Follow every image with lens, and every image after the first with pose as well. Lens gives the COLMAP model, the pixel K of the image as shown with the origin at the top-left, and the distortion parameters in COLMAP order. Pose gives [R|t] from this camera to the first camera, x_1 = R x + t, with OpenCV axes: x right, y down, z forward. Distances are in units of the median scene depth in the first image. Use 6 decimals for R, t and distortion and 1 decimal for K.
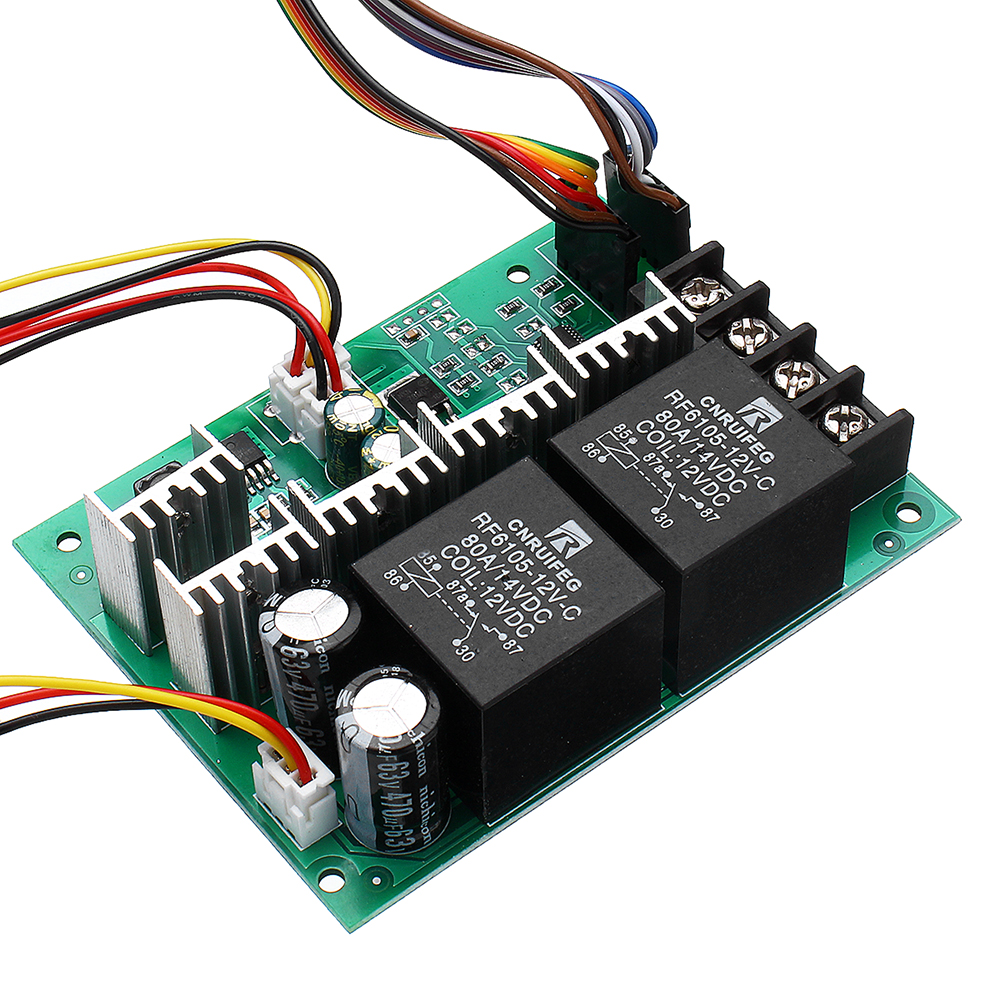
lens RADIAL K [[3193.9, 0, 502.0], [0, 3193.9, 497.8], [0, 0, 1]] dist [-0.514985, 0.000000]
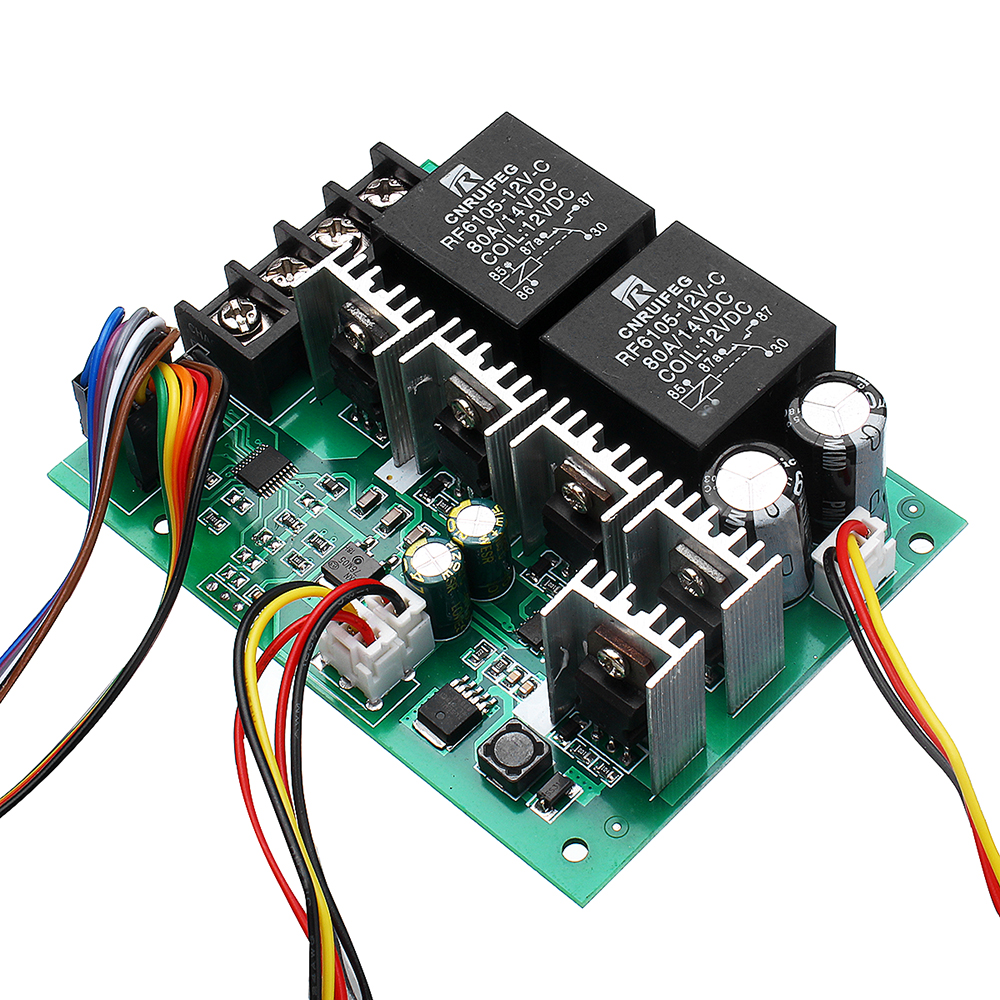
lens RADIAL K [[3193.9, 0, 501.5], [0, 3193.9, 501.1], [0, 0, 1]] dist [-0.514985, 0.000000]
pose [[-0.145039, -0.791344, 0.593918, -0.654107], [0.822649, 0.237067, 0.516768, -0.551971], [-0.549739, 0.563538, 0.616614, 0.395156]]
